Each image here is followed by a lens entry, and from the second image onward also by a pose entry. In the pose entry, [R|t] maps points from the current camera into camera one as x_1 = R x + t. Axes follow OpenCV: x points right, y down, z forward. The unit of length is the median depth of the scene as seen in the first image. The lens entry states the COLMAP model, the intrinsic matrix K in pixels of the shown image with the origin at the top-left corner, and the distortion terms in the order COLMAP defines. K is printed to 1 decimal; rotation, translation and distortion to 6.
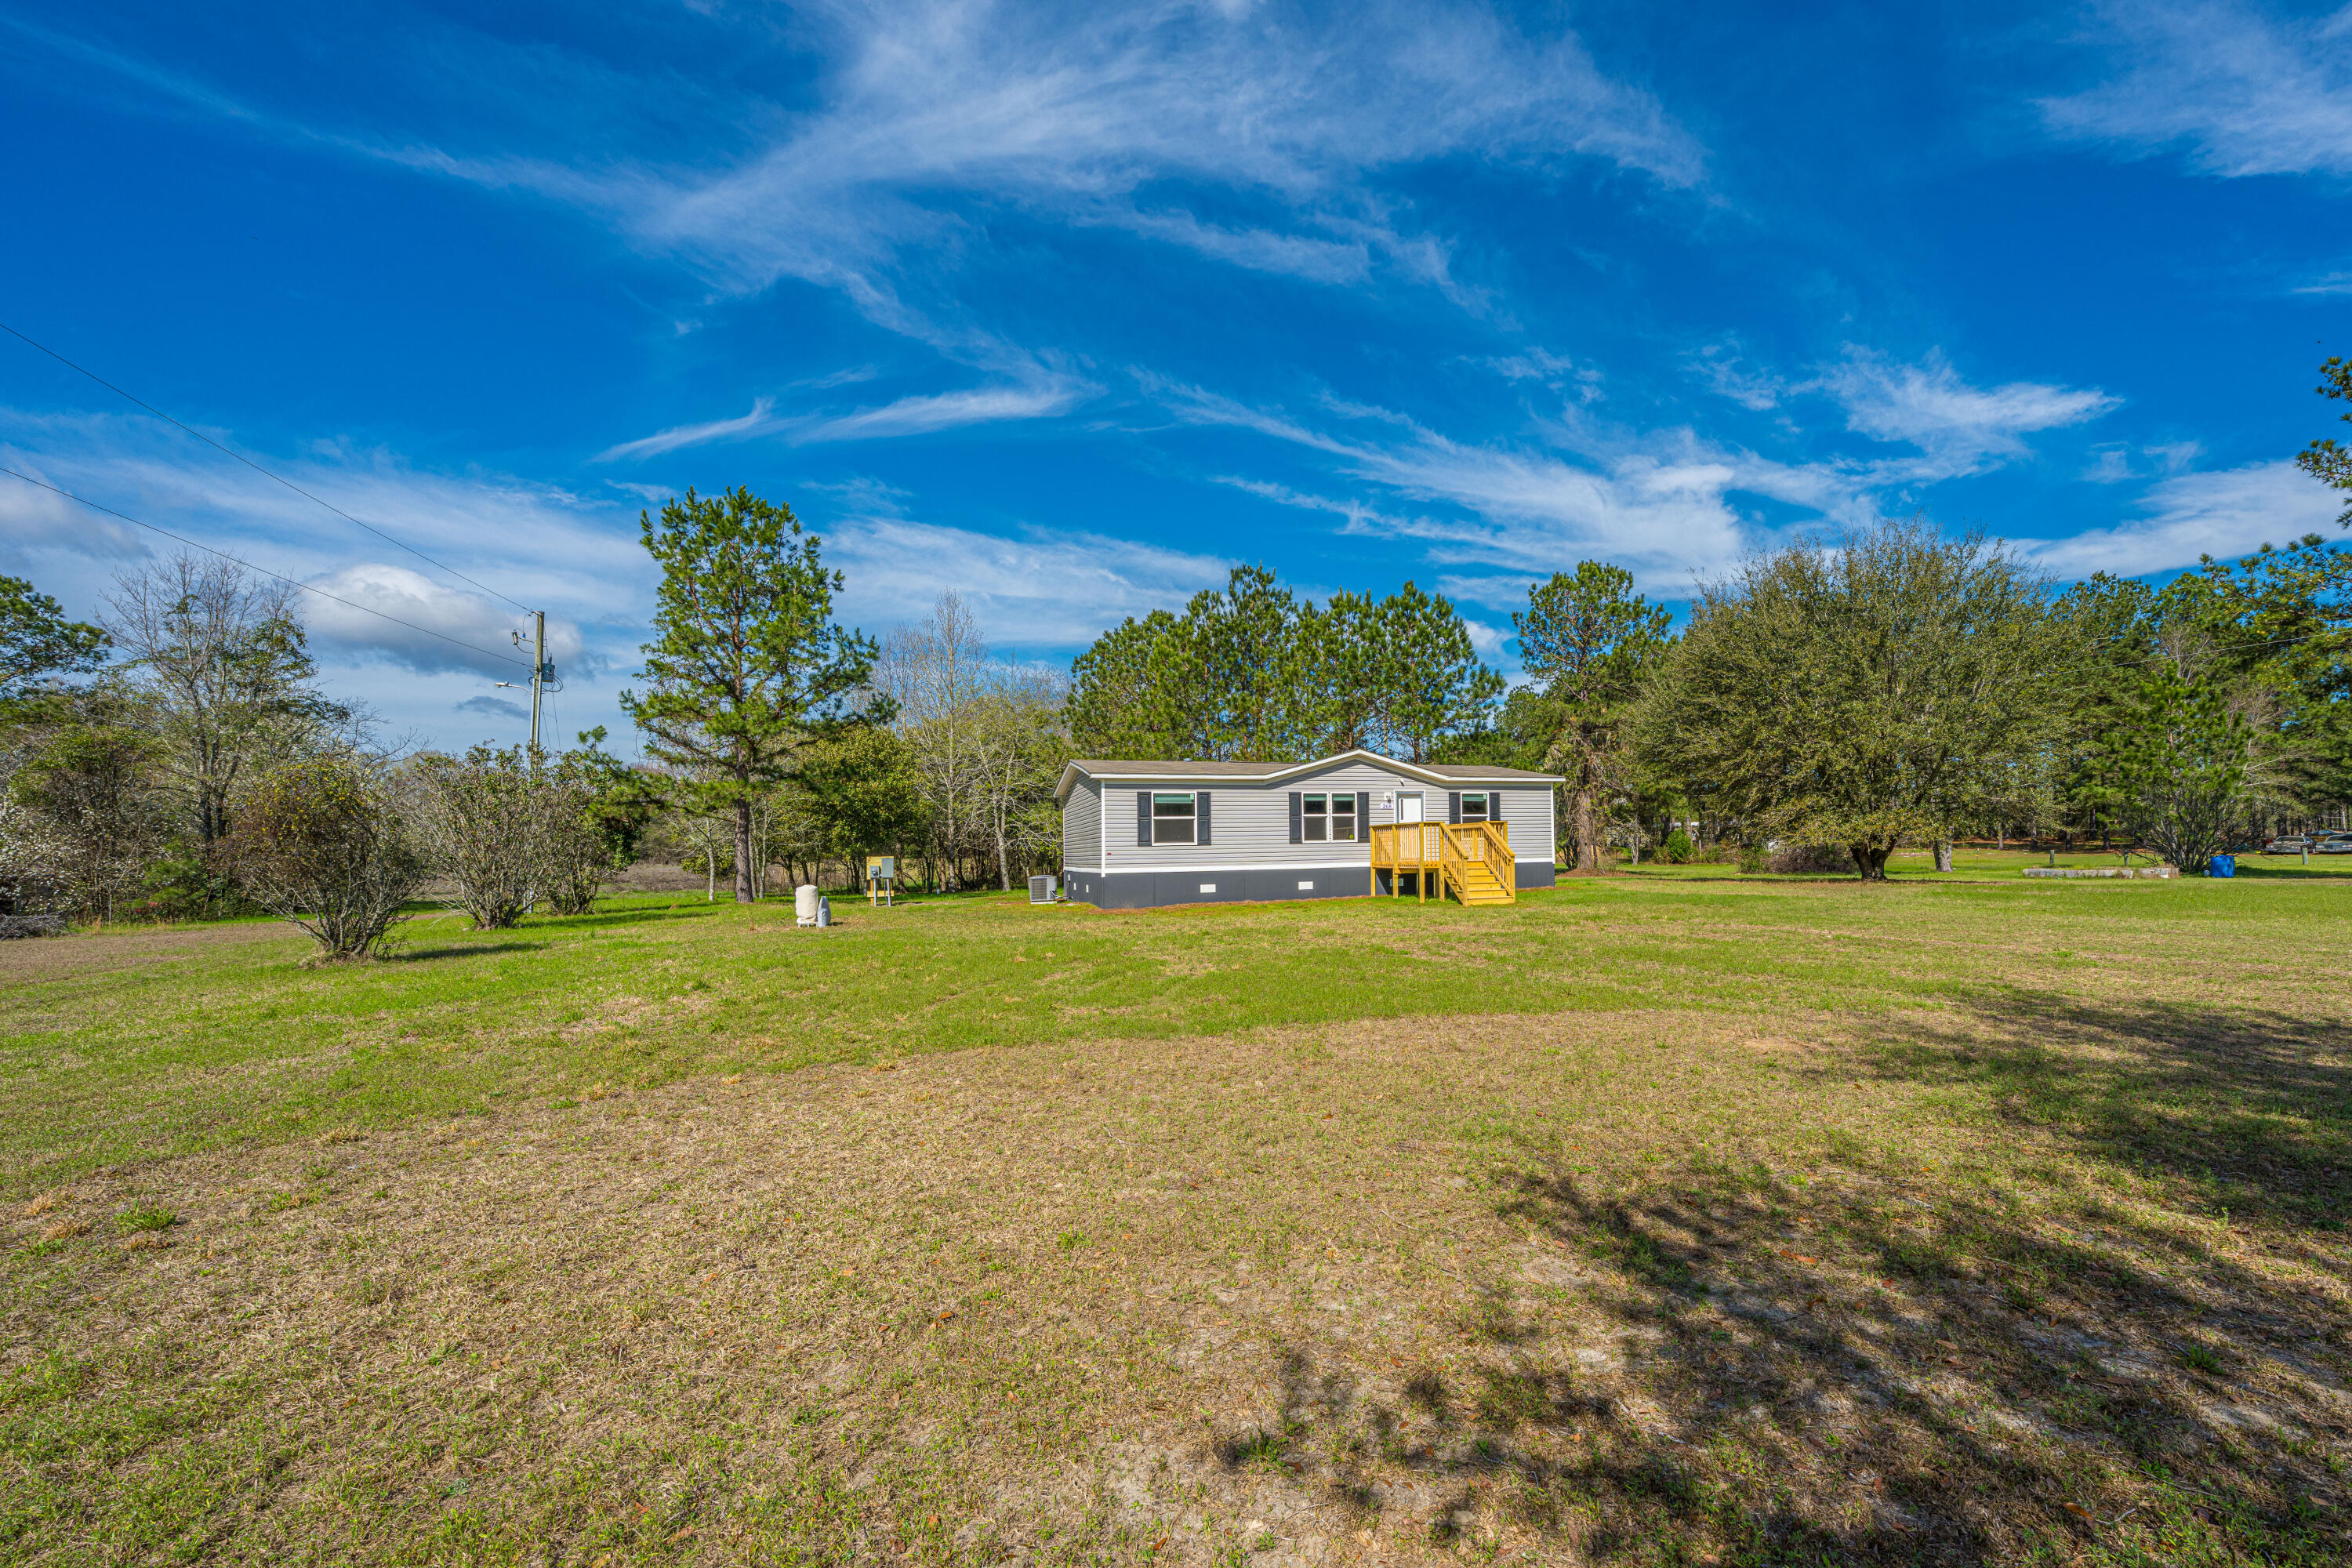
lens RADIAL K [[961.4, 0, 1322.1], [0, 961.4, 796.6], [0, 0, 1]] dist [-0.000182, -0.000275]
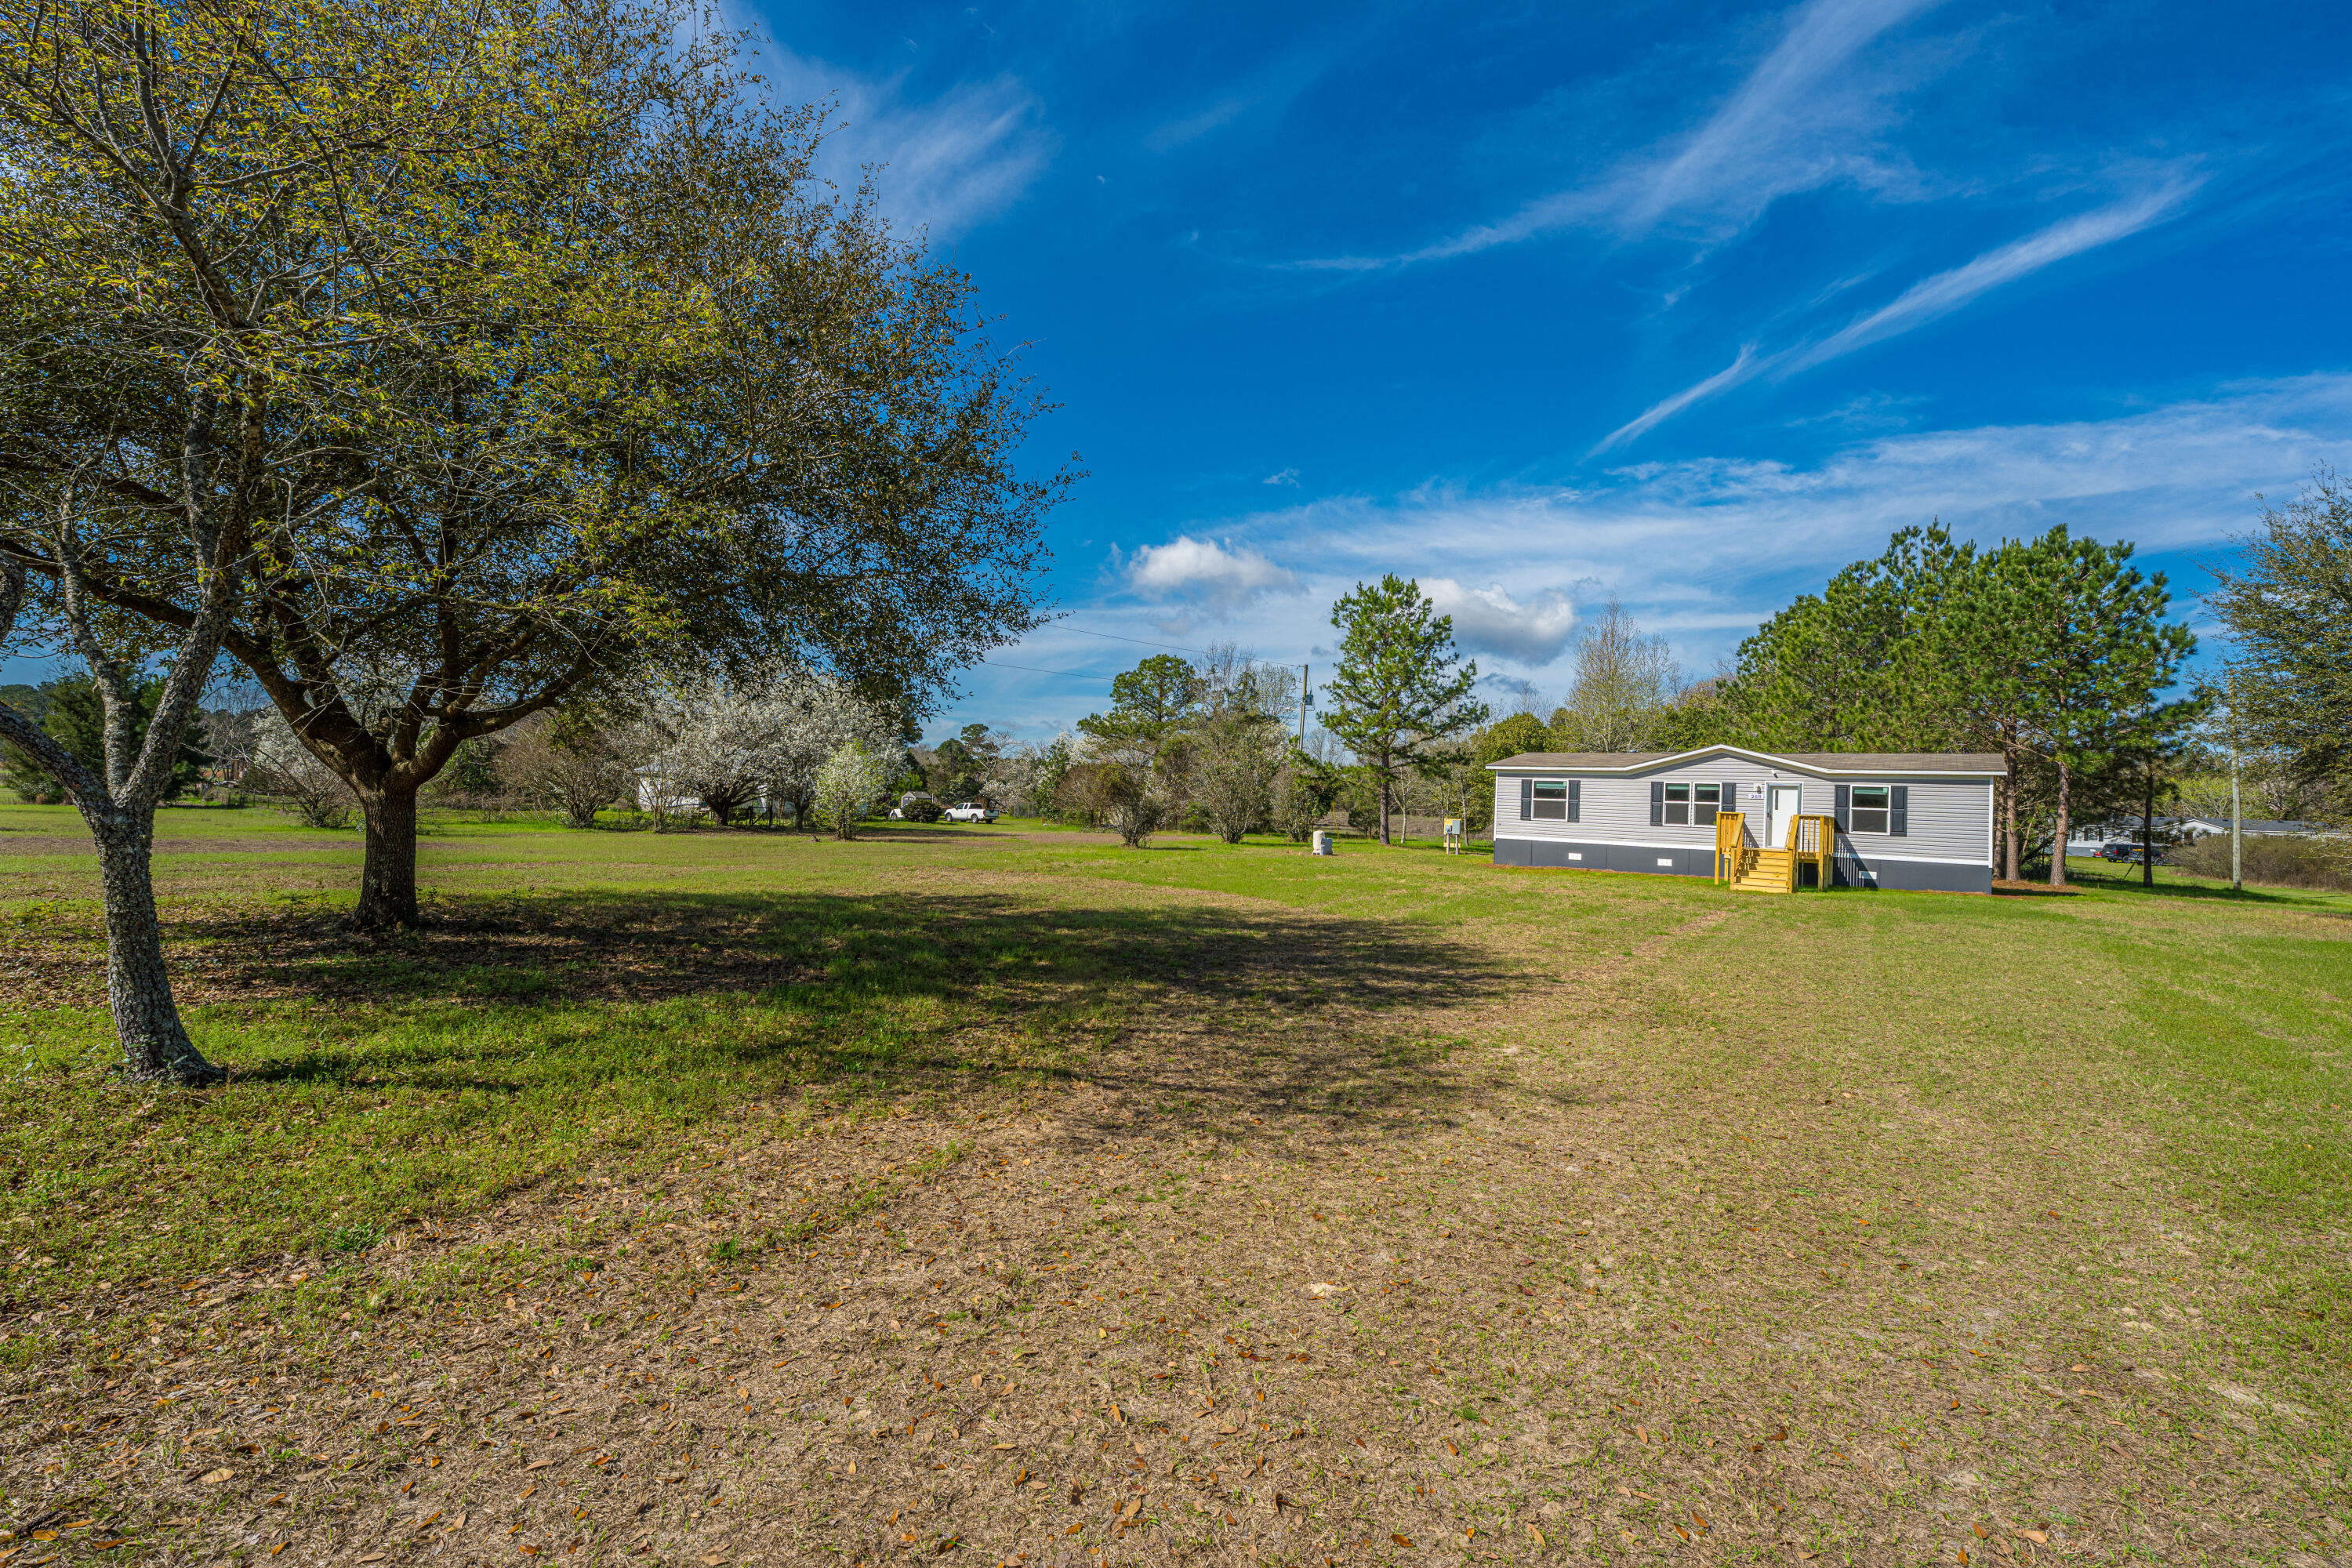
lens RADIAL K [[1051.9, 0, 1150.0], [0, 1051.9, 779.0], [0, 0, 1]] dist [-0.001629, 0.000320]
pose [[0.490860, 0.017775, -0.871057, 0.691354], [-0.008937, 0.999842, 0.015367, -0.019432], [0.871192, 0.000242, 0.490942, -0.144276]]
